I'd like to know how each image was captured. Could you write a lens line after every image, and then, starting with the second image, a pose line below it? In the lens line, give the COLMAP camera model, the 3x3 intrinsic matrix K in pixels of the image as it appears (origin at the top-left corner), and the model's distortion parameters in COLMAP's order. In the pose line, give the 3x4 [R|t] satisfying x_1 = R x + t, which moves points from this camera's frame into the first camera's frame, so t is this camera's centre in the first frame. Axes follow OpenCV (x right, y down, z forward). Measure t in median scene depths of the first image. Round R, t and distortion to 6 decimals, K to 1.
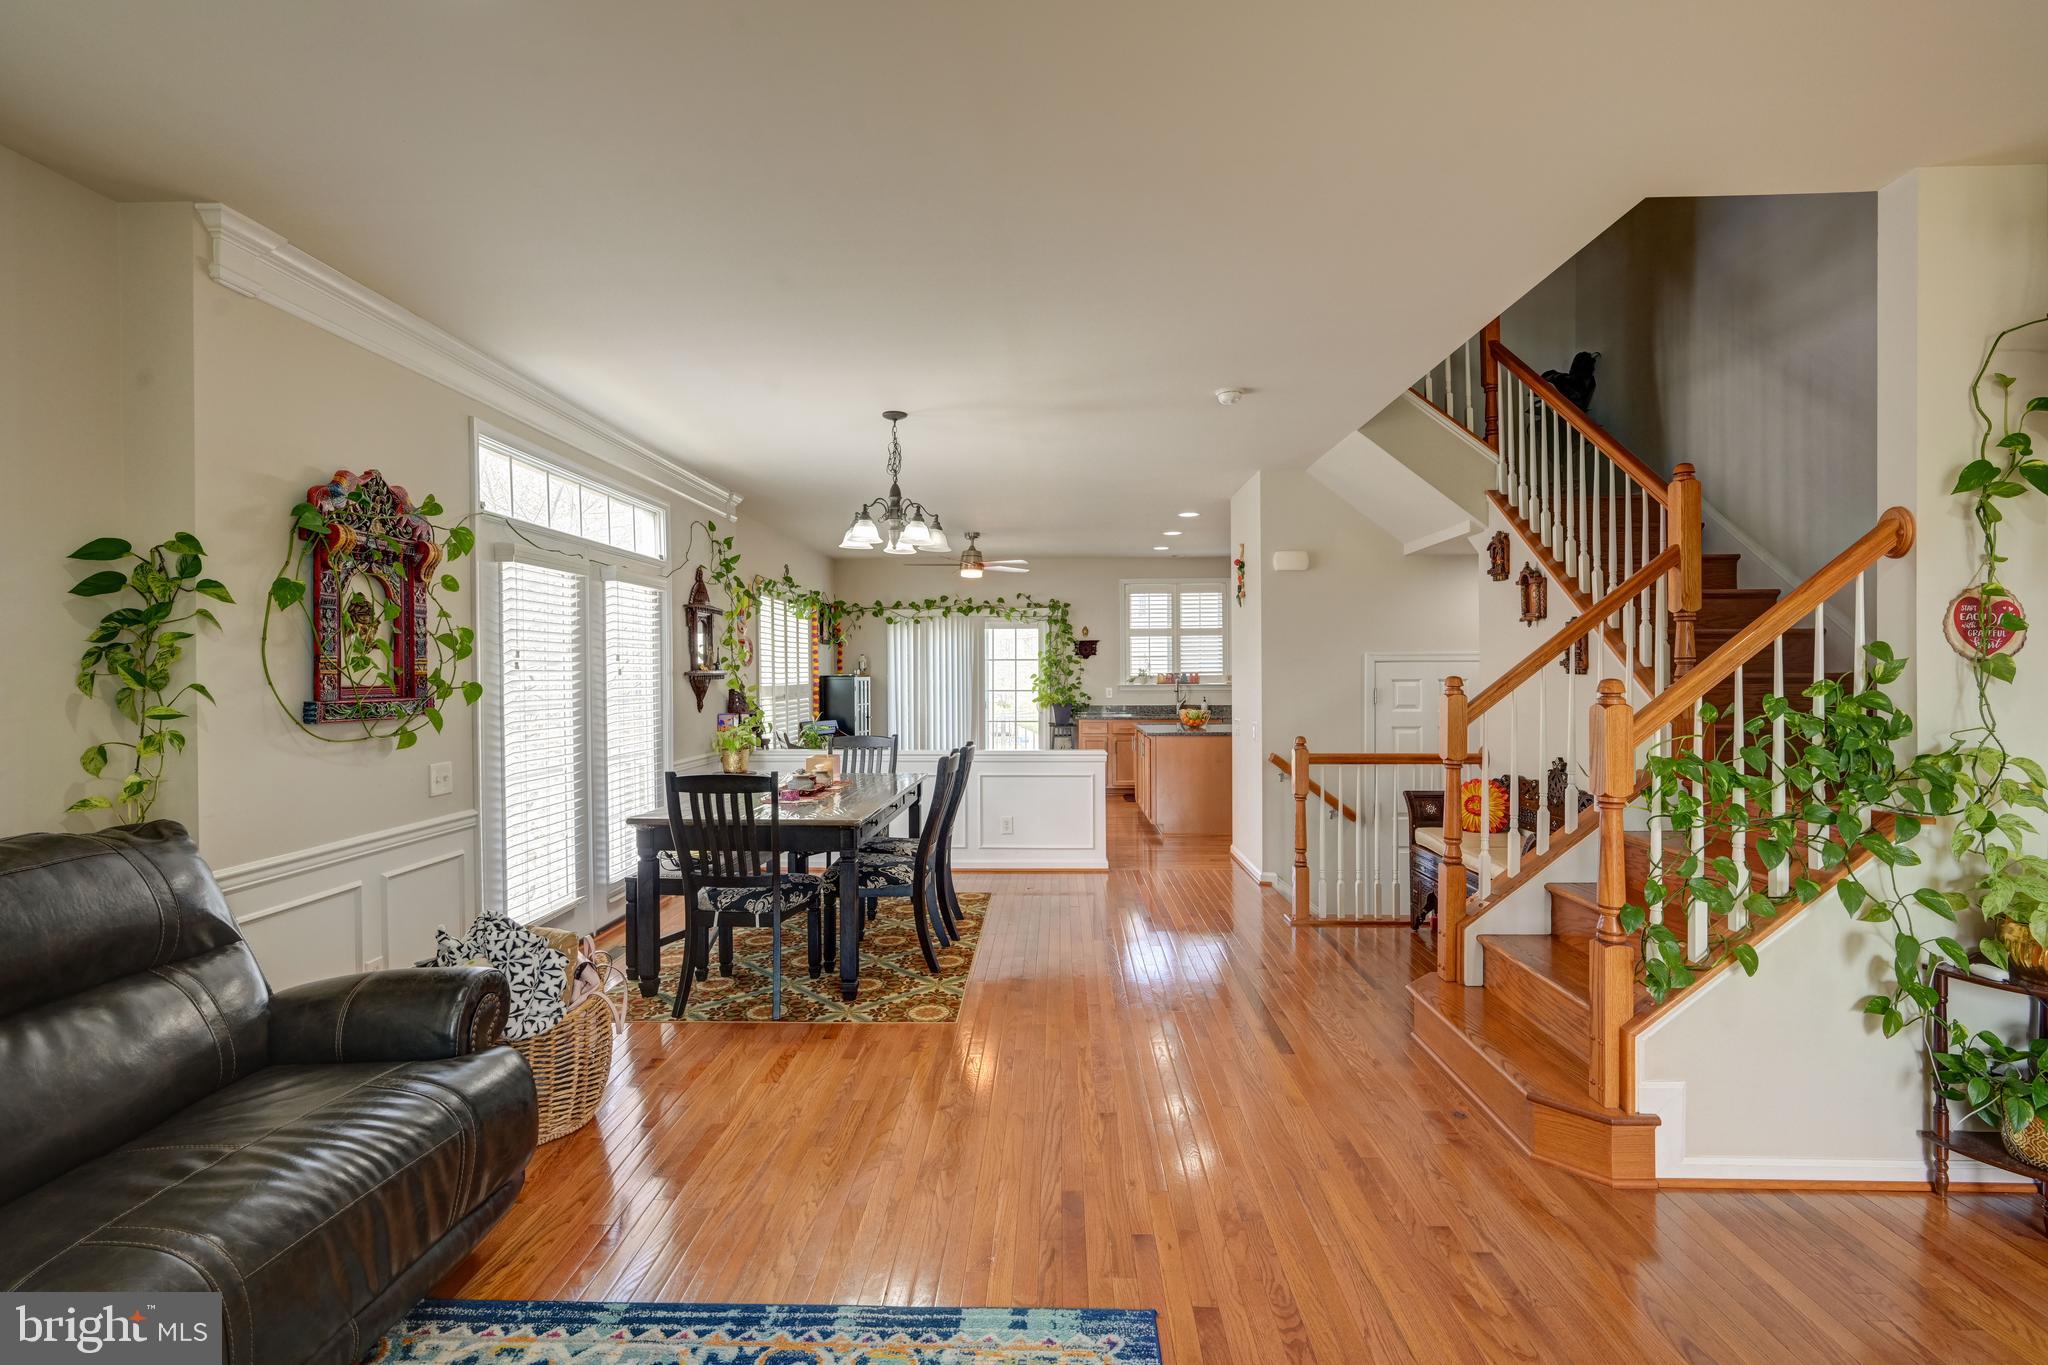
lens RADIAL K [[941.5, 0, 1024.6], [0, 941.5, 673.9], [0, 0, 1]] dist [0.001540, 0.000527]
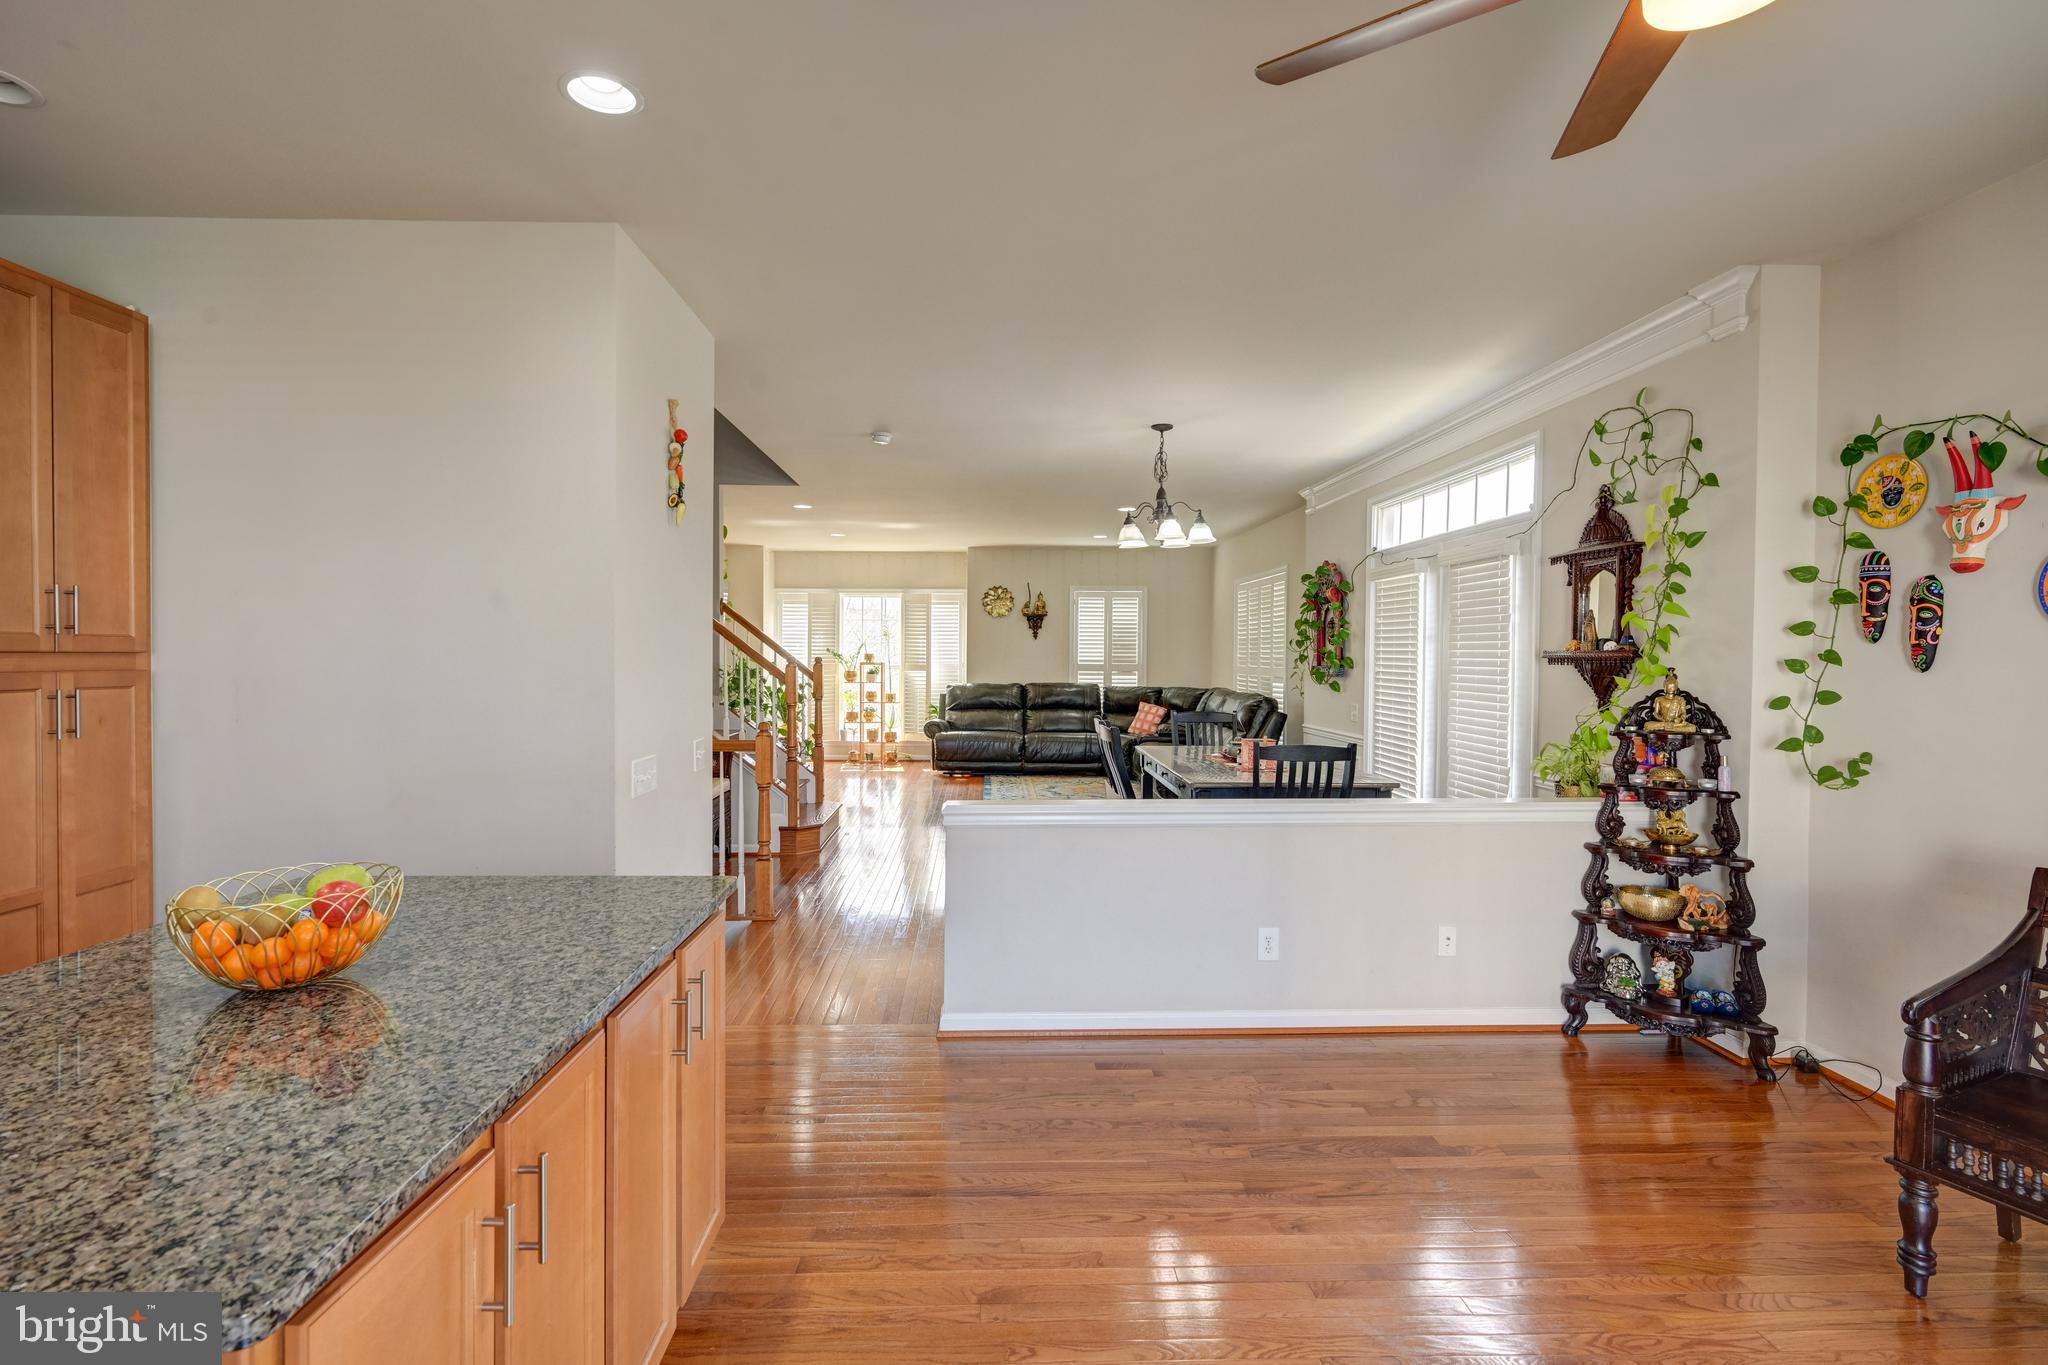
lens RADIAL K [[935.4, 0, 997.0], [0, 935.4, 670.0], [0, 0, 1]] dist [-0.000708, 0.000145]
pose [[-0.998809, 0.000811, -0.048791, 0.050714], [-0.000150, 0.999806, 0.019697, -0.001959], [0.048797, 0.019681, -0.998615, 0.930381]]
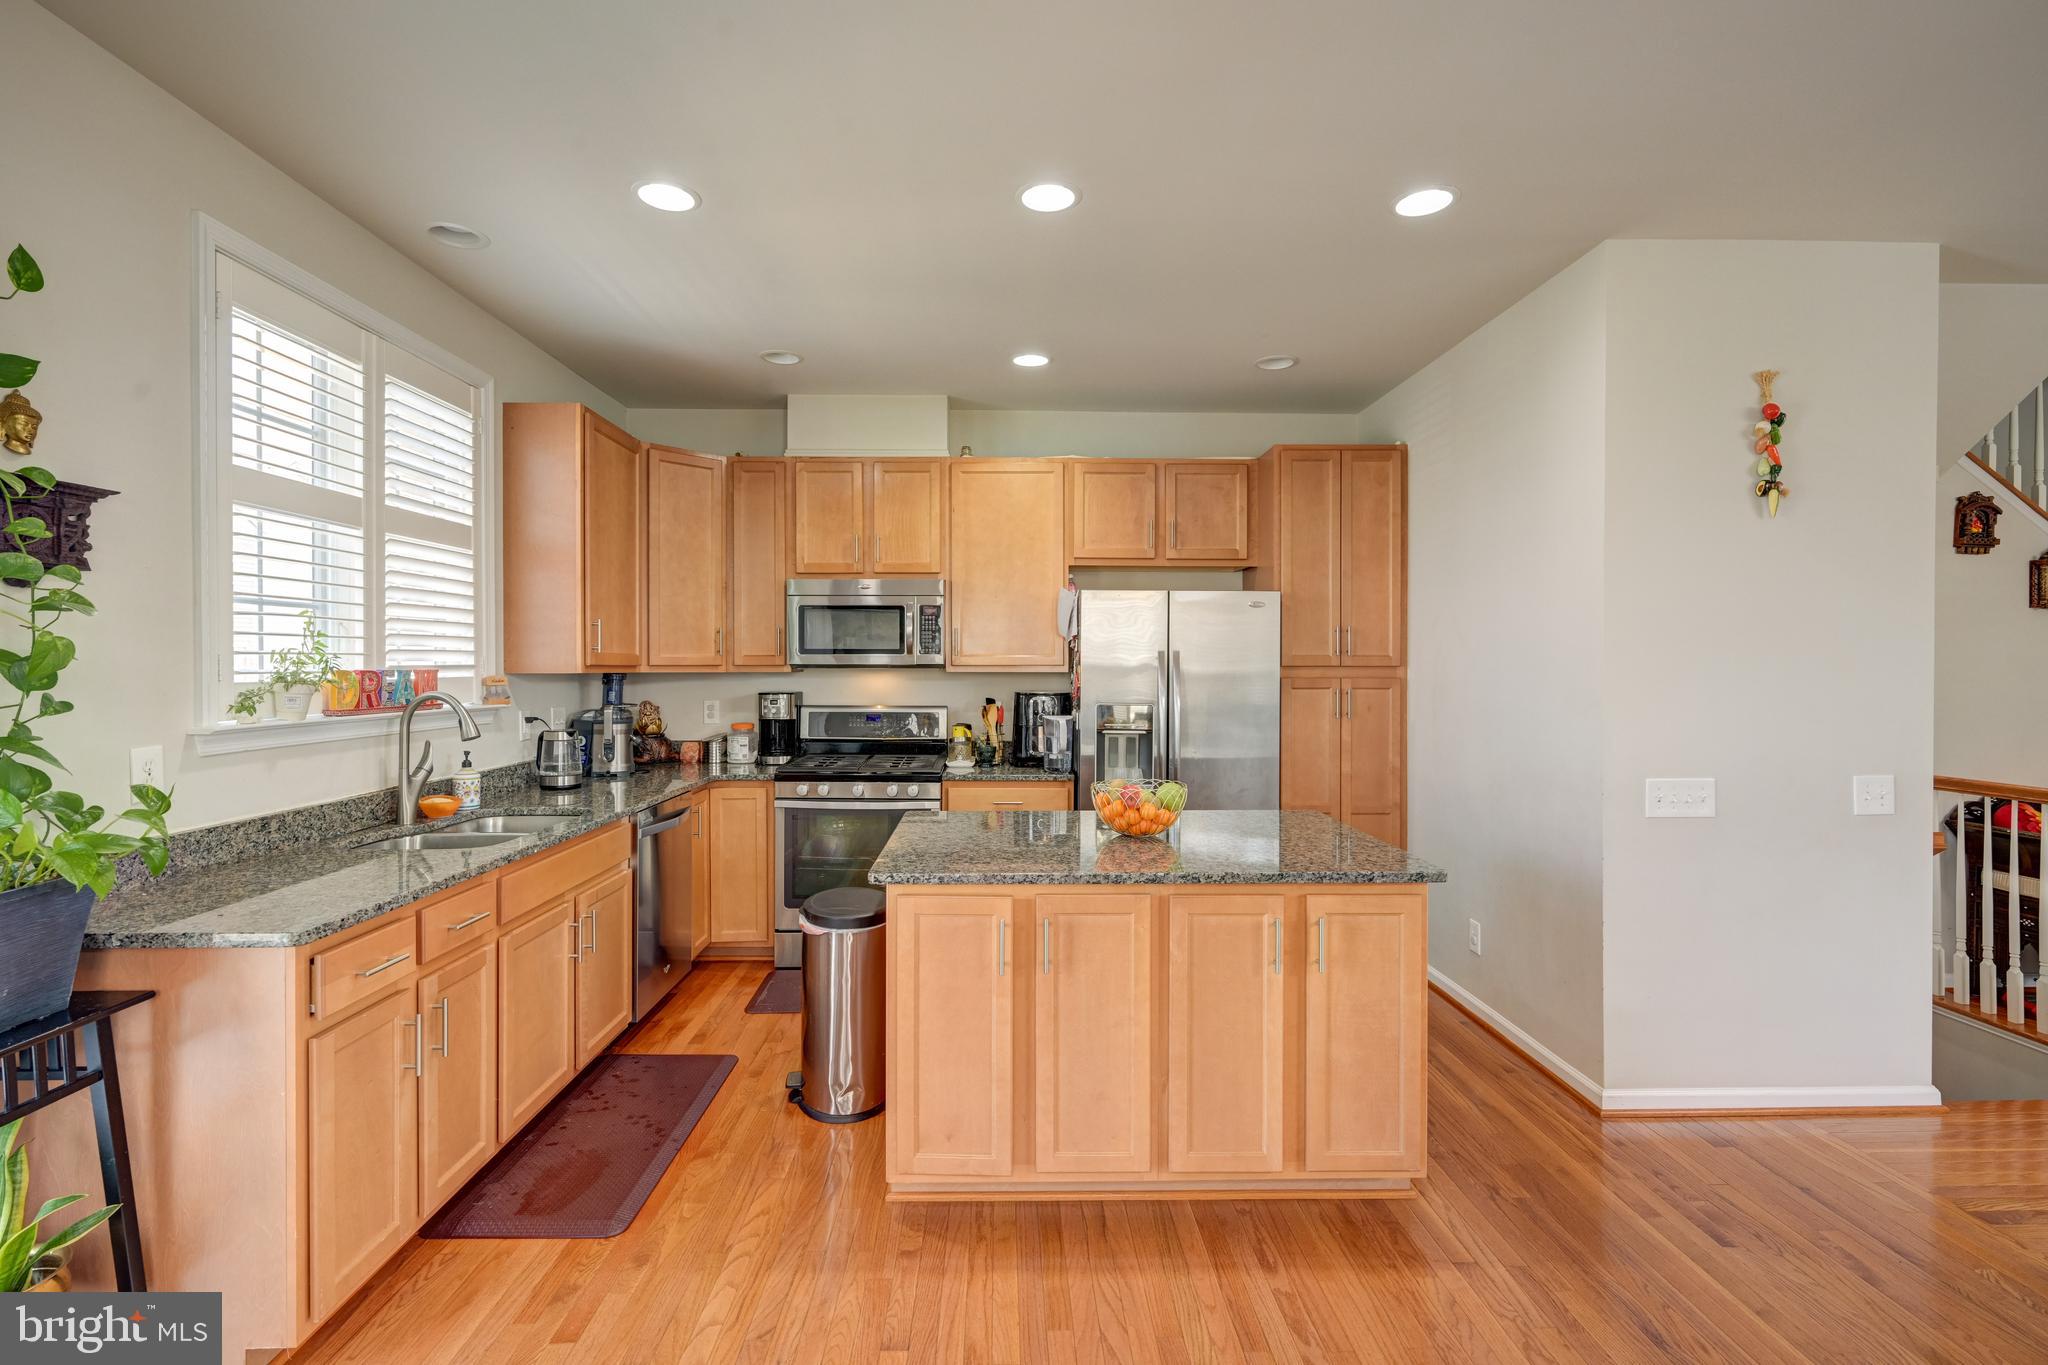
lens RADIAL K [[941.5, 0, 1024.6], [0, 941.5, 673.9], [0, 0, 1]] dist [0.001540, 0.000527]
pose [[-0.052648, -0.005478, 0.998598, -0.113348], [0.001713, 0.999983, 0.005576, -0.000993], [-0.998612, 0.002004, -0.052637, 0.839866]]
